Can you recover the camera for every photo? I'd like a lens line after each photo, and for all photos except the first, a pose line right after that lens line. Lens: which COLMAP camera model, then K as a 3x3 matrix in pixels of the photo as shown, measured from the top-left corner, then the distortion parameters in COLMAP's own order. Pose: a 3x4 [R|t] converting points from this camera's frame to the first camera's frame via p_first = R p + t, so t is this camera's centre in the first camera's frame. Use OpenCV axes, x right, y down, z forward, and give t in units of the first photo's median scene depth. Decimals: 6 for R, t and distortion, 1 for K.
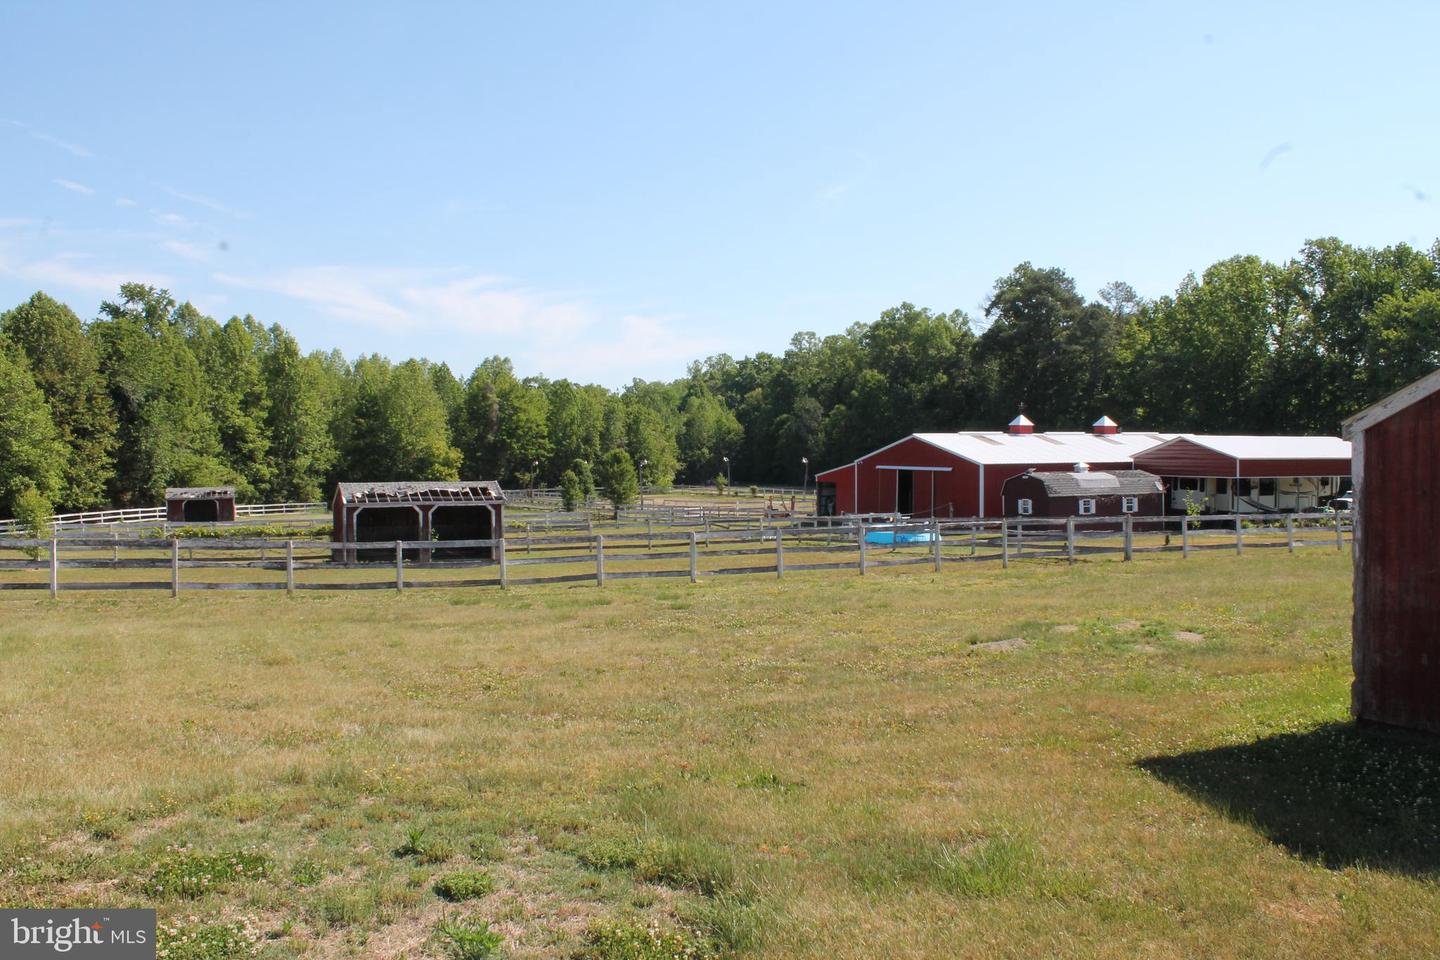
lens RADIAL K [[1214.9, 0, 723.7], [0, 1214.9, 484.9], [0, 0, 1]] dist [-0.164926, 0.143112]
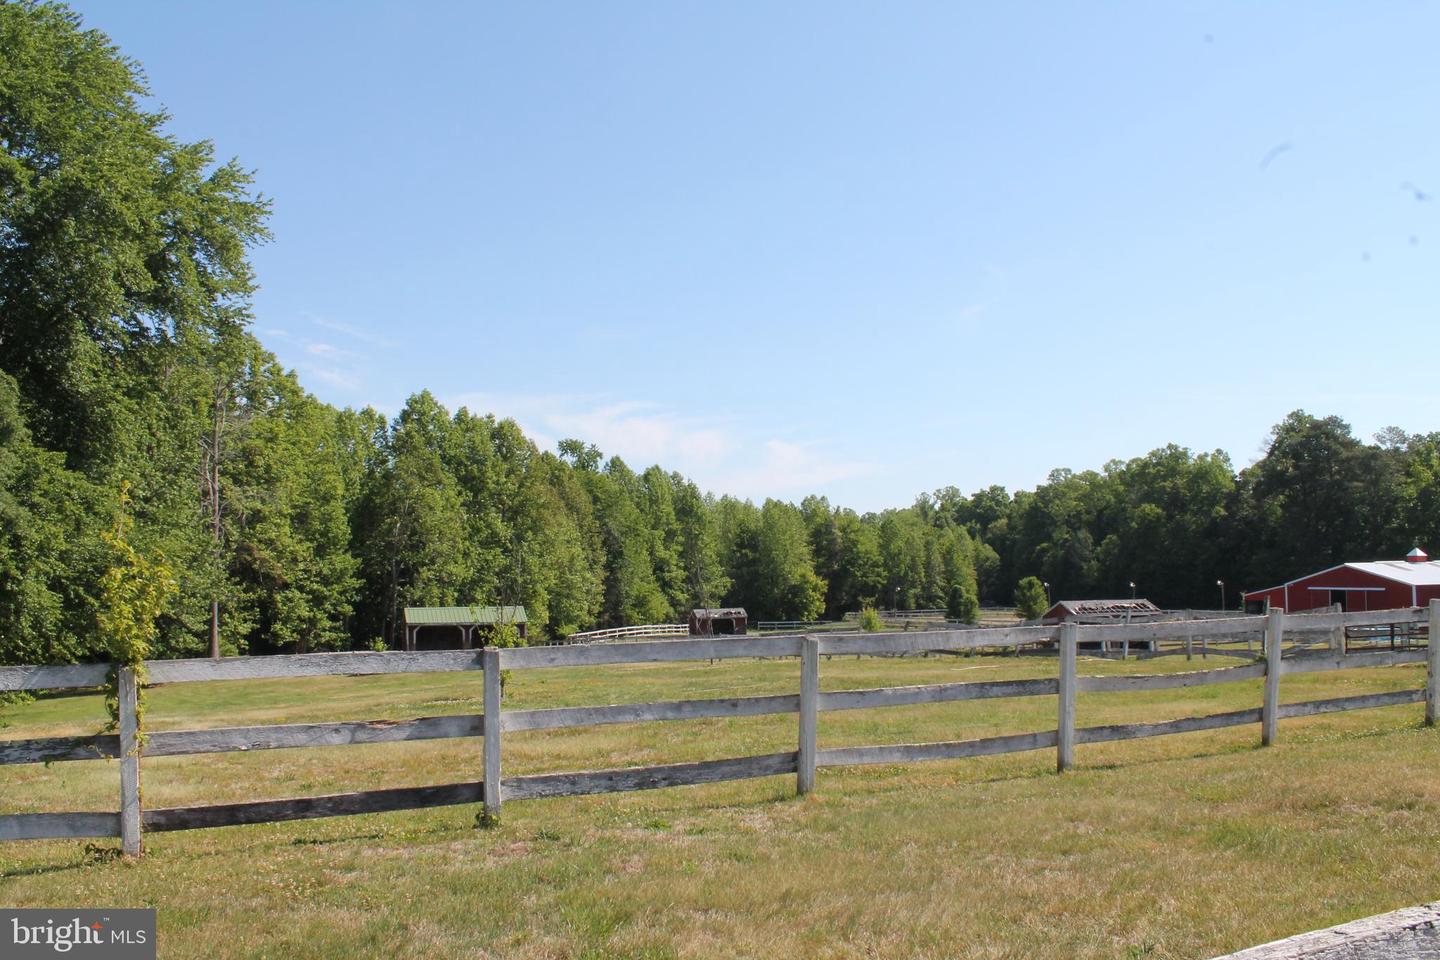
lens RADIAL K [[1214.9, 0, 720.5], [0, 1214.9, 477.7], [0, 0, 1]] dist [-0.164926, 0.143112]
pose [[0.993596, -0.012079, -0.112346, -0.224466], [-0.000249, 0.994033, -0.109081, 0.003342], [0.112994, 0.108410, 0.987664, -0.224721]]
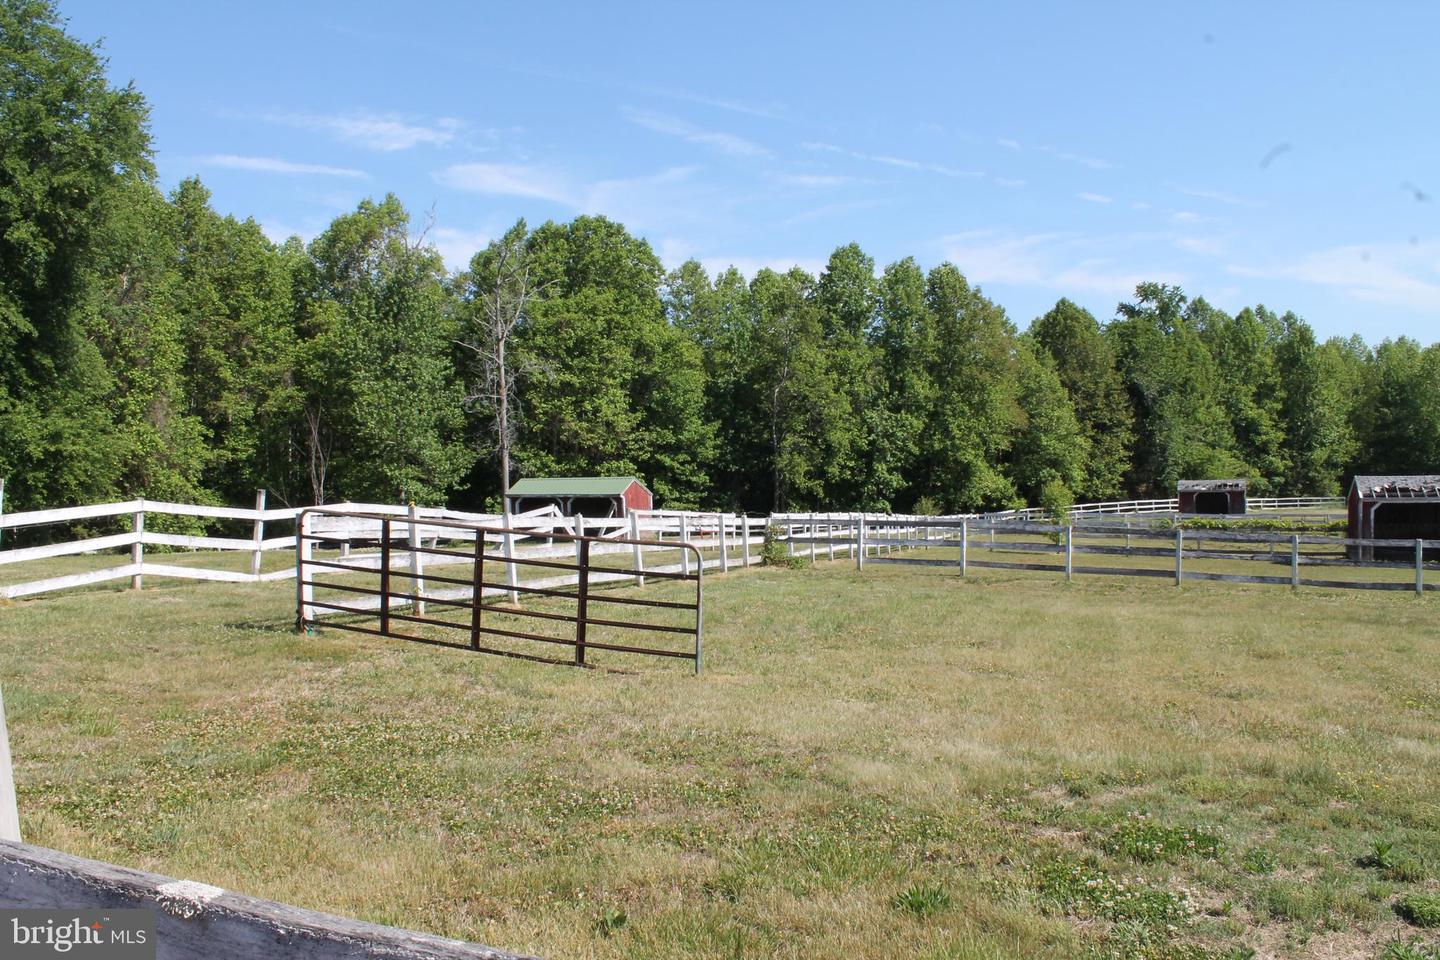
lens RADIAL K [[1214.9, 0, 706.7], [0, 1214.9, 482.4], [0, 0, 1]] dist [-0.164926, 0.143112]
pose [[0.680599, 0.009641, -0.732592, 0.002474], [-0.006843, 0.999953, 0.006802, 0.000220], [0.732624, 0.000384, 0.680634, -0.000775]]
